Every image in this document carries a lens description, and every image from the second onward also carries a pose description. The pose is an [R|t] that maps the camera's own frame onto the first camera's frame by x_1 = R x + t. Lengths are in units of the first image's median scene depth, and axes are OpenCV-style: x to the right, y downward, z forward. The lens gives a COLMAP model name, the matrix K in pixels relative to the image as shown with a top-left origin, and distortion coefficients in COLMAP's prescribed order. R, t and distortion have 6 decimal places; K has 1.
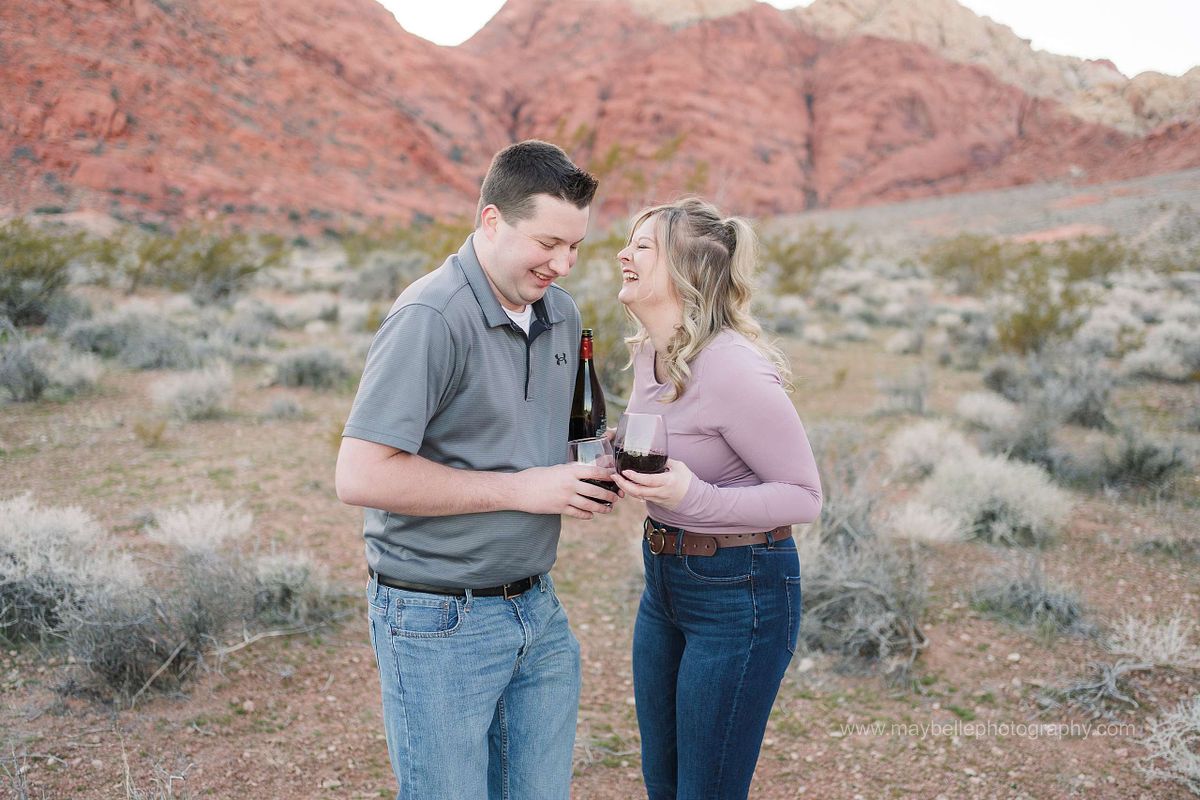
lens RADIAL K [[1251.2, 0, 595.0], [0, 1251.2, 379.4], [0, 0, 1]] dist [0.008179, 0.003907]
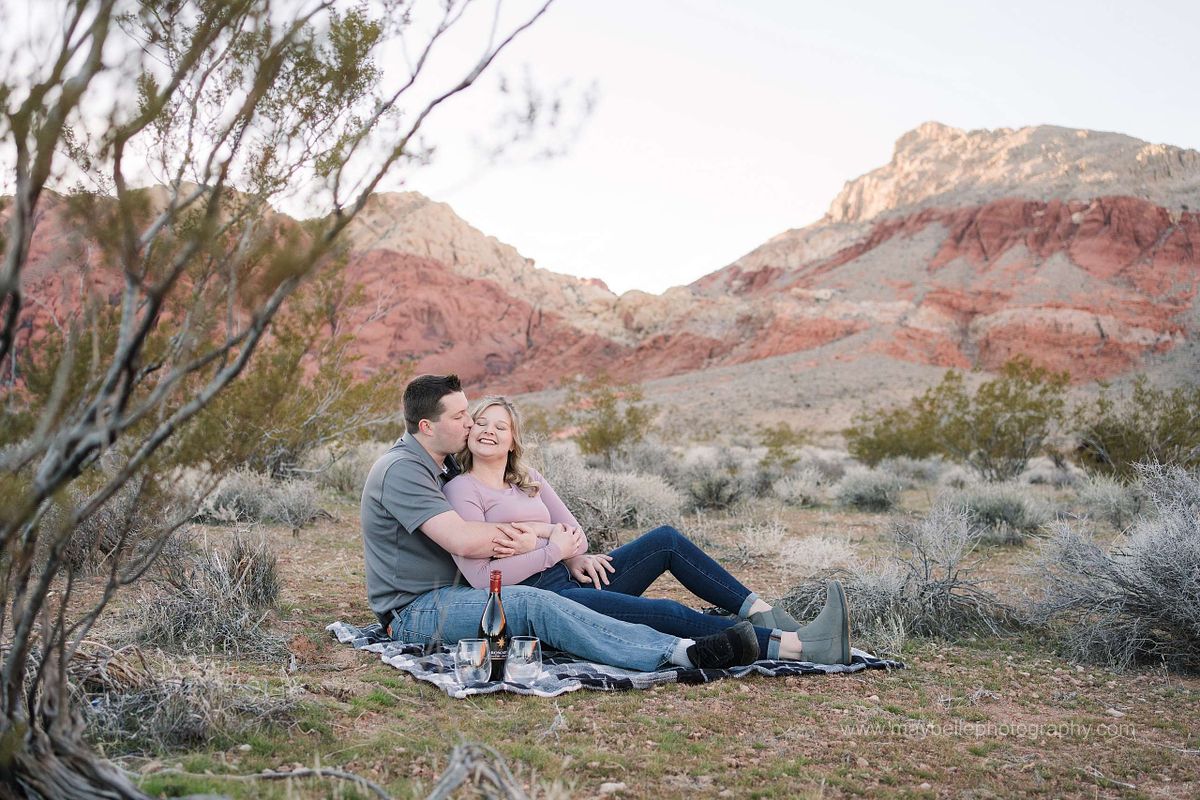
lens RADIAL K [[1250.2, 0, 600.1], [0, 1250.2, 378.1], [0, 0, 1]] dist [0.000612, 0.009394]
pose [[0.928784, -0.000164, 0.370621, -0.181324], [0.061502, 0.986203, -0.153691, 0.145205], [-0.365482, 0.165540, 0.915980, -0.207944]]
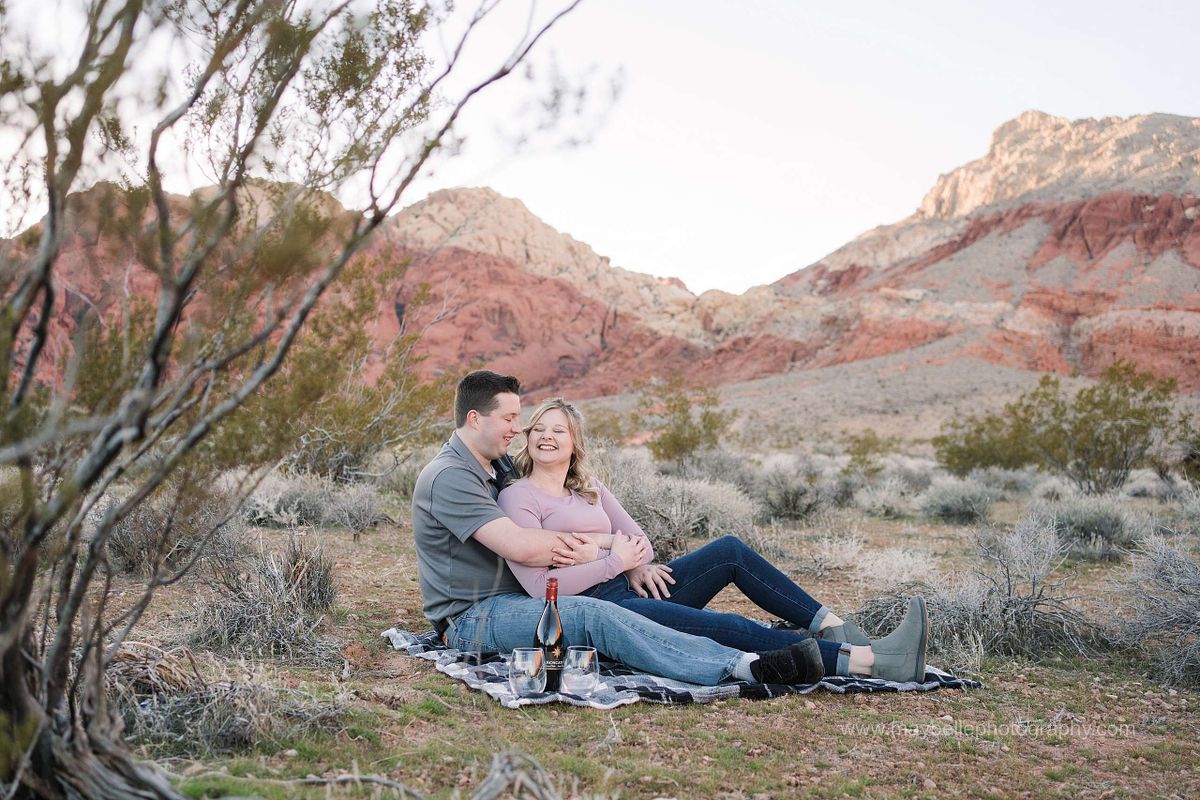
lens RADIAL K [[1301.6, 0, 594.3], [0, 1301.6, 403.6], [0, 0, 1]] dist [0.001323, 0.004700]
pose [[0.950461, 0.000374, 0.310844, -0.176792], [0.045474, 0.989074, -0.140234, 0.146141], [-0.307500, 0.147423, 0.940059, -0.210236]]
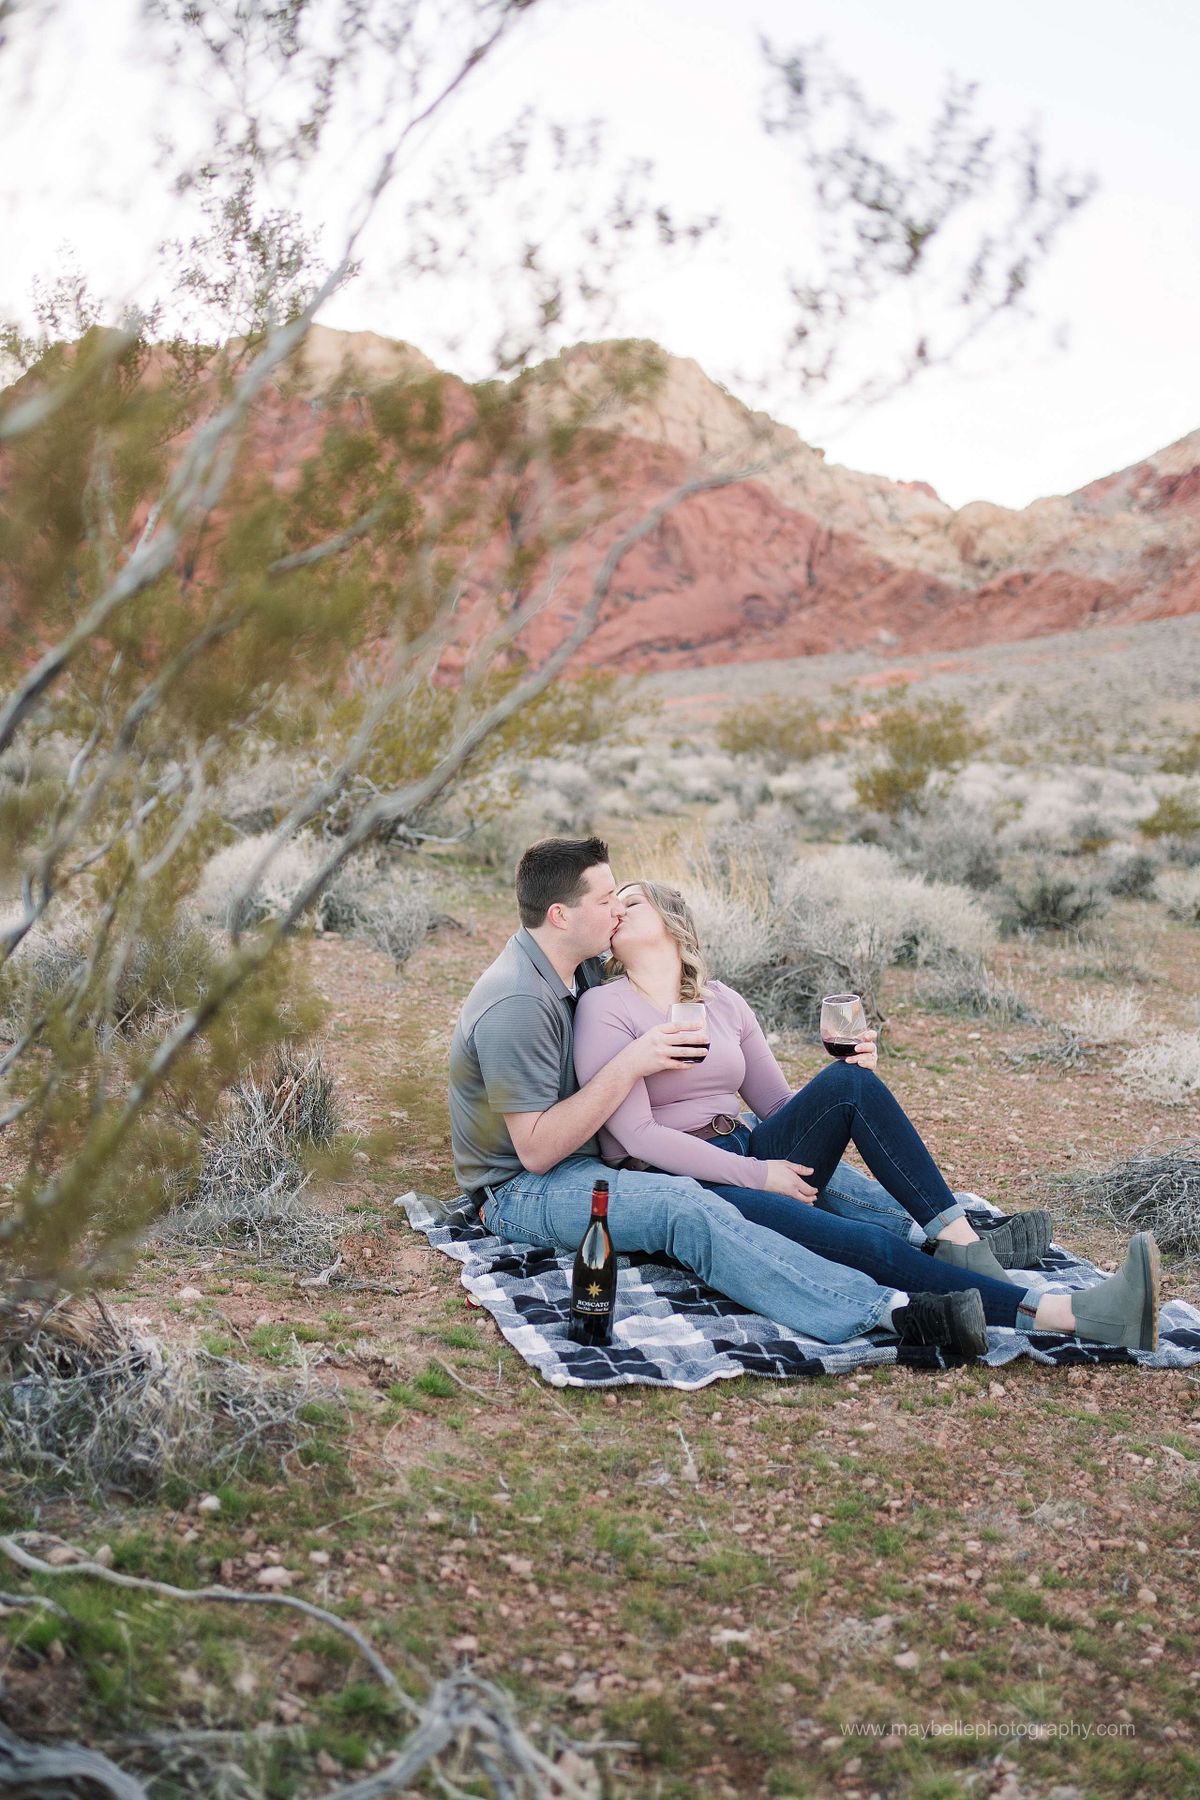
lens RADIAL K [[1876.8, 0, 578.3], [0, 1876.8, 890.2], [0, 0, 1]] dist [0.008179, 0.003907]
pose [[0.979196, 0.002586, 0.202901, -0.153042], [0.002062, 0.999740, -0.022695, 0.086992], [-0.202907, 0.022641, 0.978936, -0.207542]]
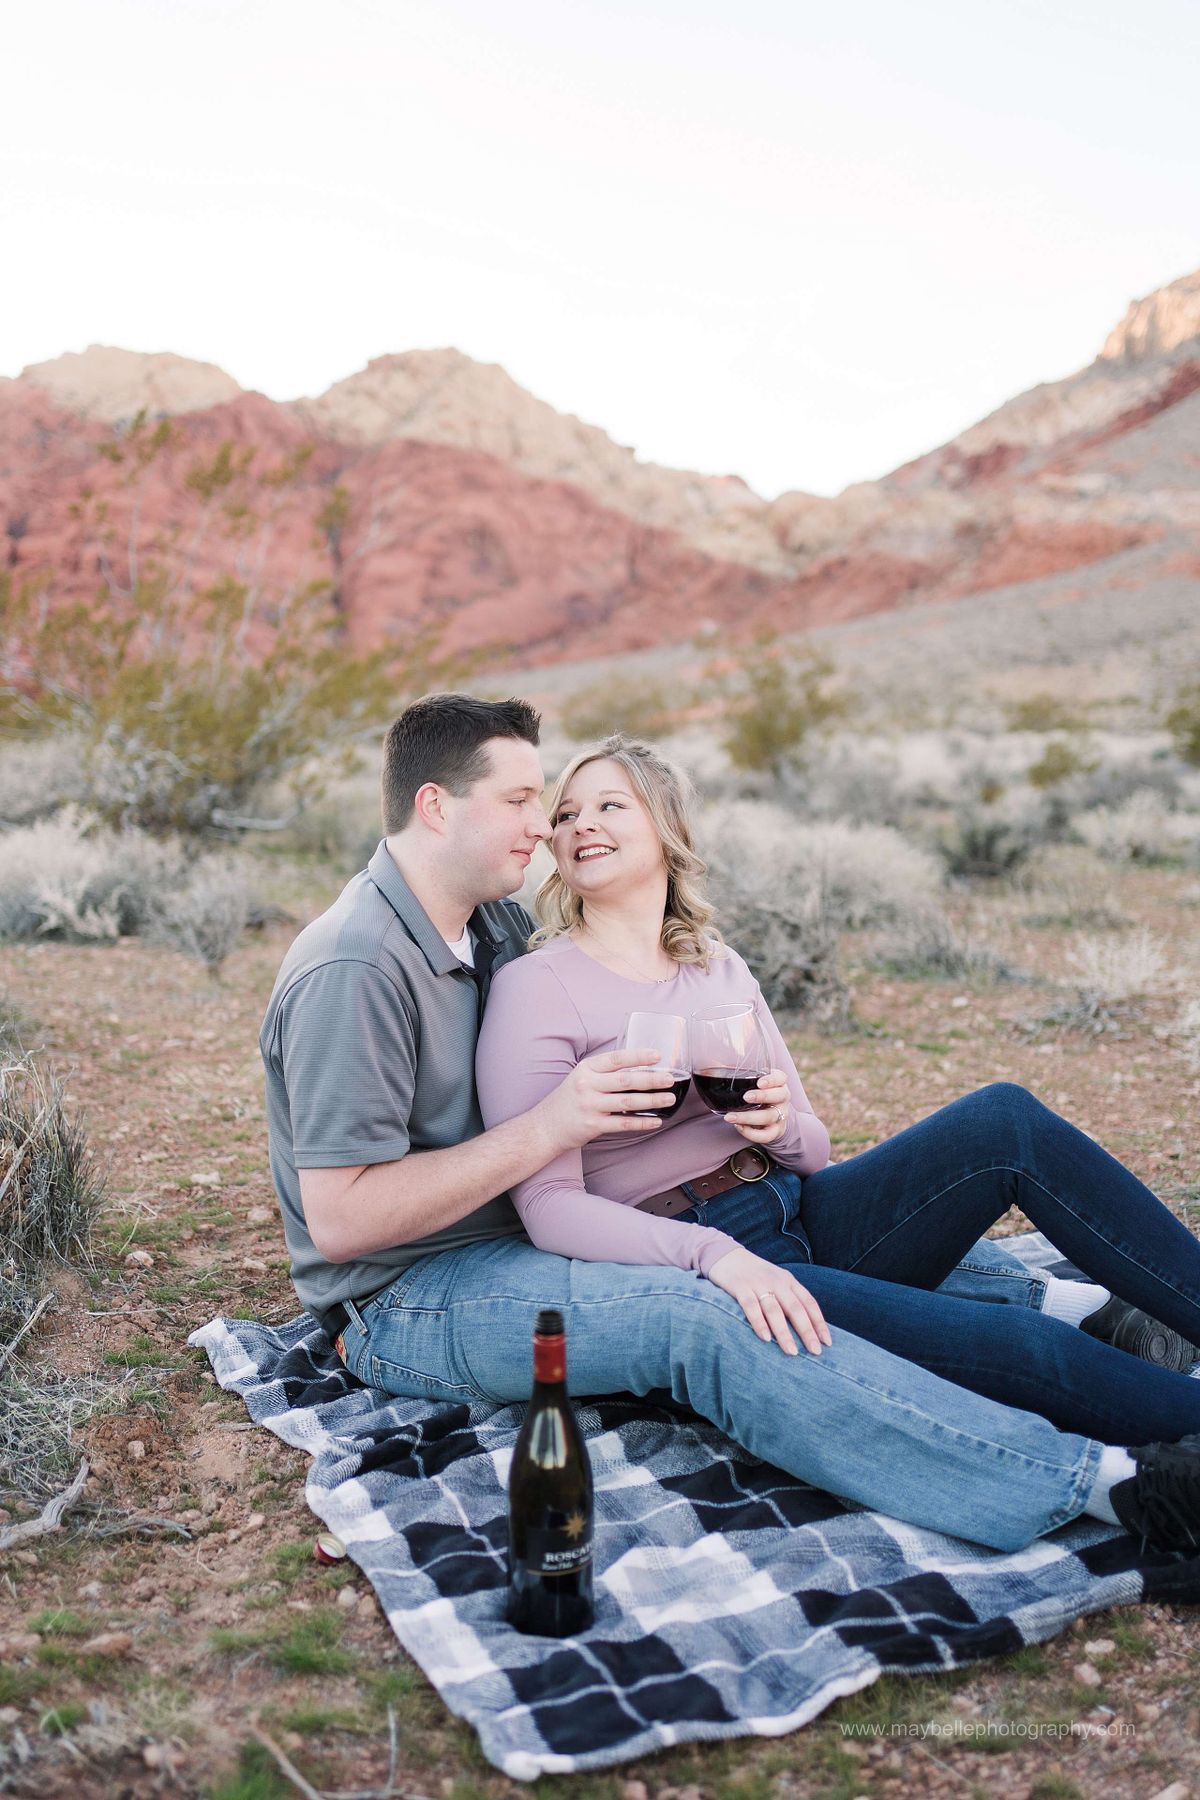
lens RADIAL K [[1876.8, 0, 578.3], [0, 1876.8, 890.2], [0, 0, 1]] dist [0.008179, 0.003907]
pose [[0.956749, -0.066709, 0.283164, -0.118920], [0.076187, 0.996838, -0.022579, 0.099475], [-0.280762, 0.043175, 0.958806, -0.006379]]
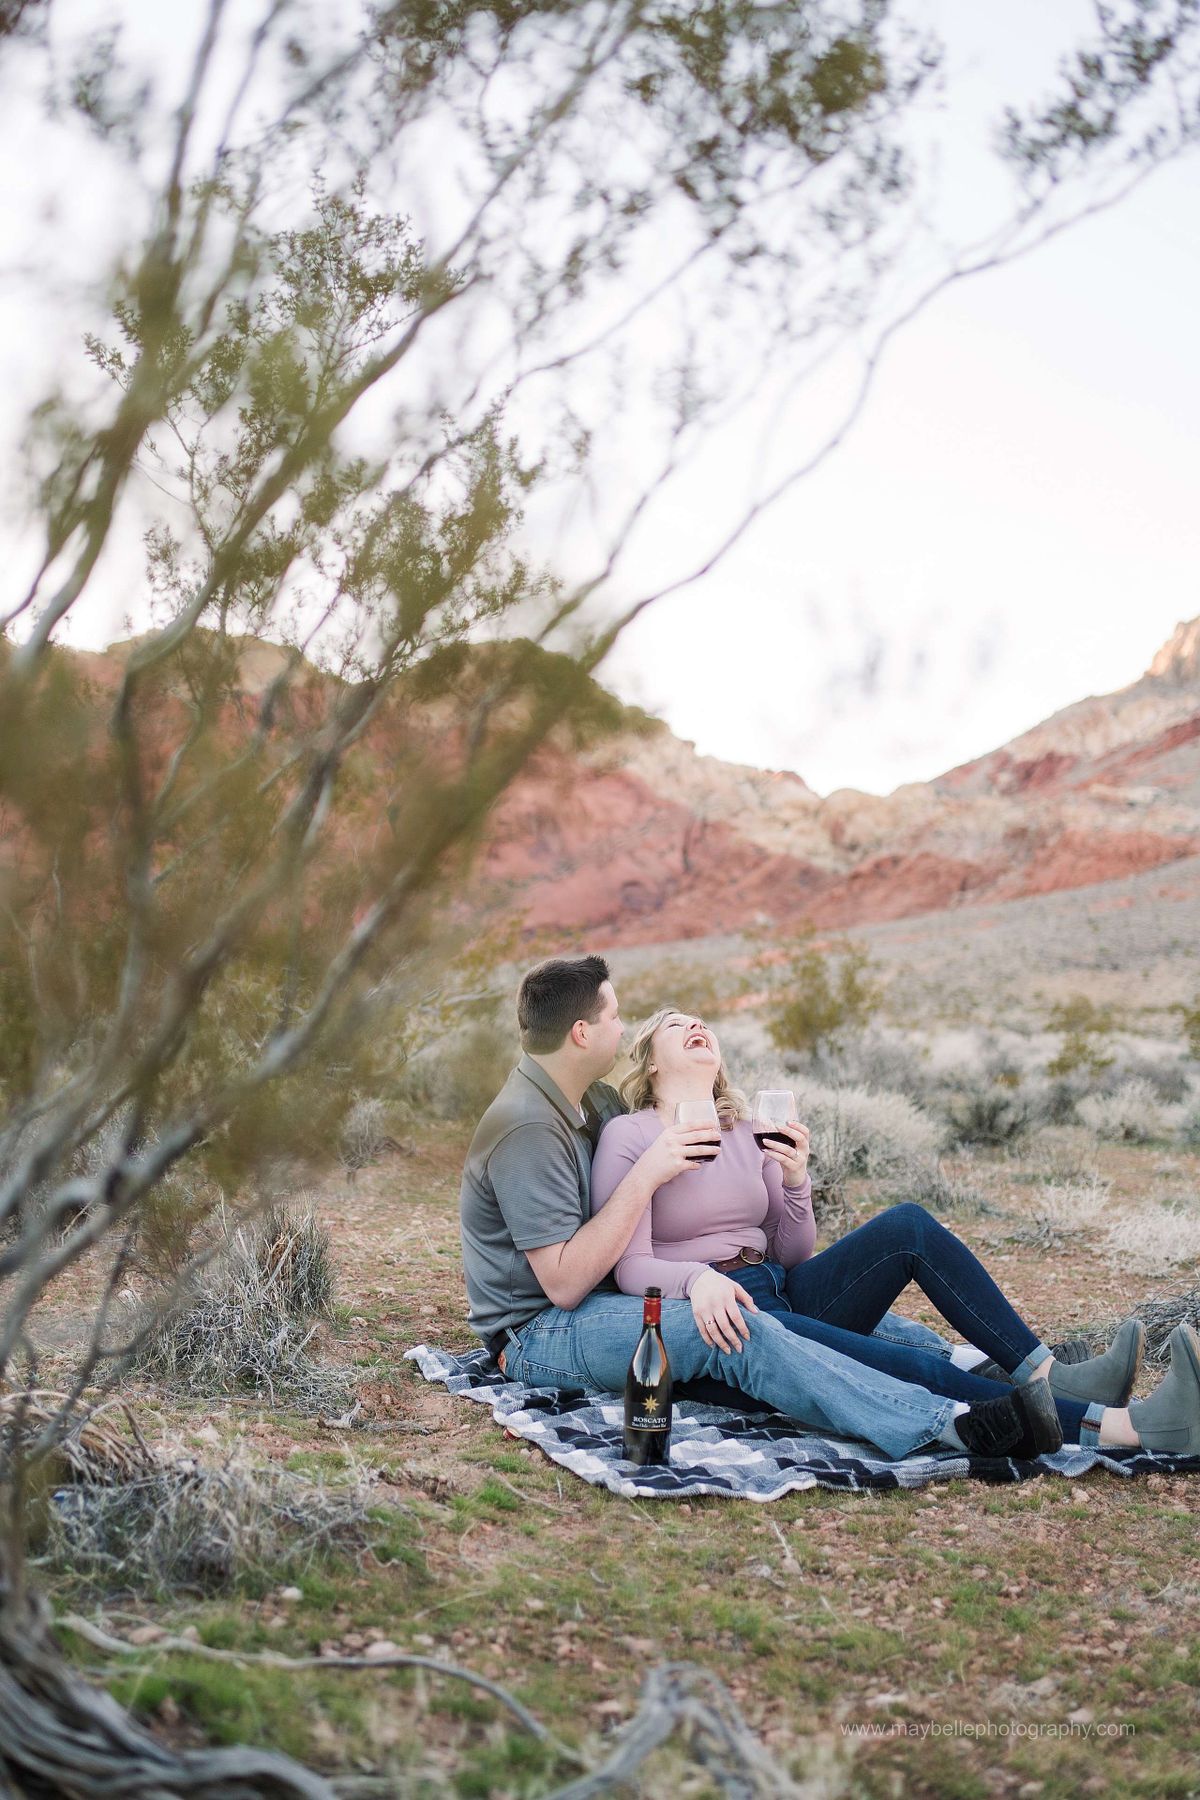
lens RADIAL K [[1875.3, 0, 580.4], [0, 1875.3, 873.4], [0, 0, 1]] dist [0.000612, 0.009394]
pose [[0.964558, 0.017484, 0.263292, -0.183386], [0.032039, 0.982660, -0.182628, 0.128016], [-0.261919, 0.184591, 0.947272, -0.185247]]
